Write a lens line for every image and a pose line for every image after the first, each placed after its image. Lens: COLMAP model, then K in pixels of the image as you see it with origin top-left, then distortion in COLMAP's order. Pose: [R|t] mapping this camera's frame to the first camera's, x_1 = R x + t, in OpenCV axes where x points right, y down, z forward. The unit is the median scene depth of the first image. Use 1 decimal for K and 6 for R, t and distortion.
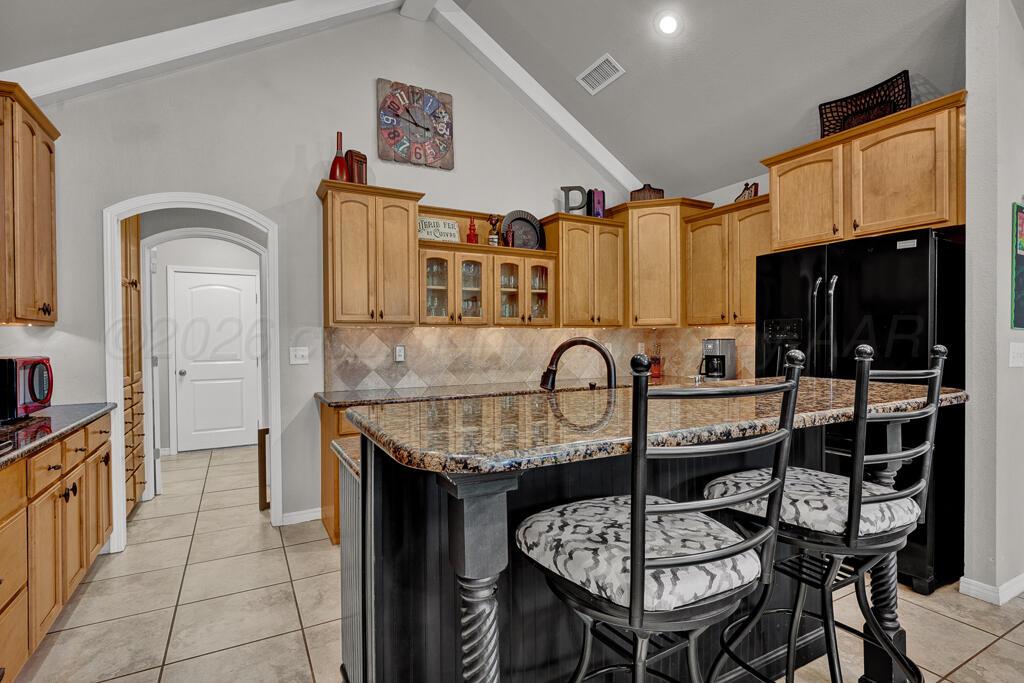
lens RADIAL K [[522.2, 0, 515.8], [0, 522.2, 344.2], [0, 0, 1]] dist [-0.016173, 0.000302]
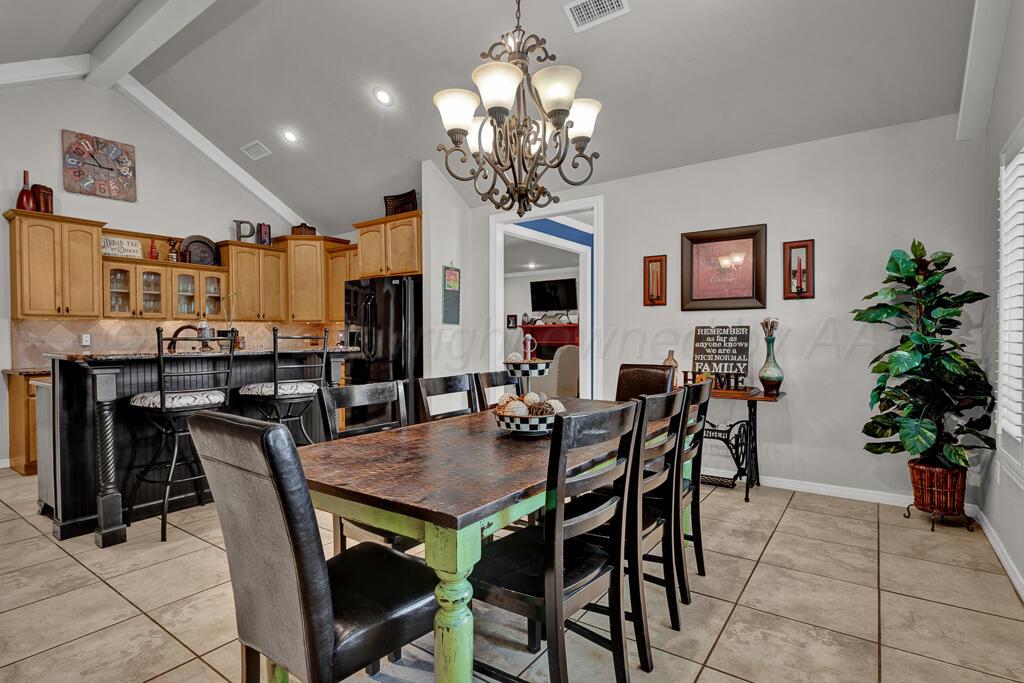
lens RADIAL K [[547.0, 0, 554.9], [0, 547.0, 344.8], [0, 0, 1]] dist [-0.007226, -0.002199]
pose [[0.892577, -0.005839, 0.450857, 0.216693], [0.004054, 0.999980, 0.004925, 0.029279], [-0.450876, -0.002568, 0.892583, -0.762723]]
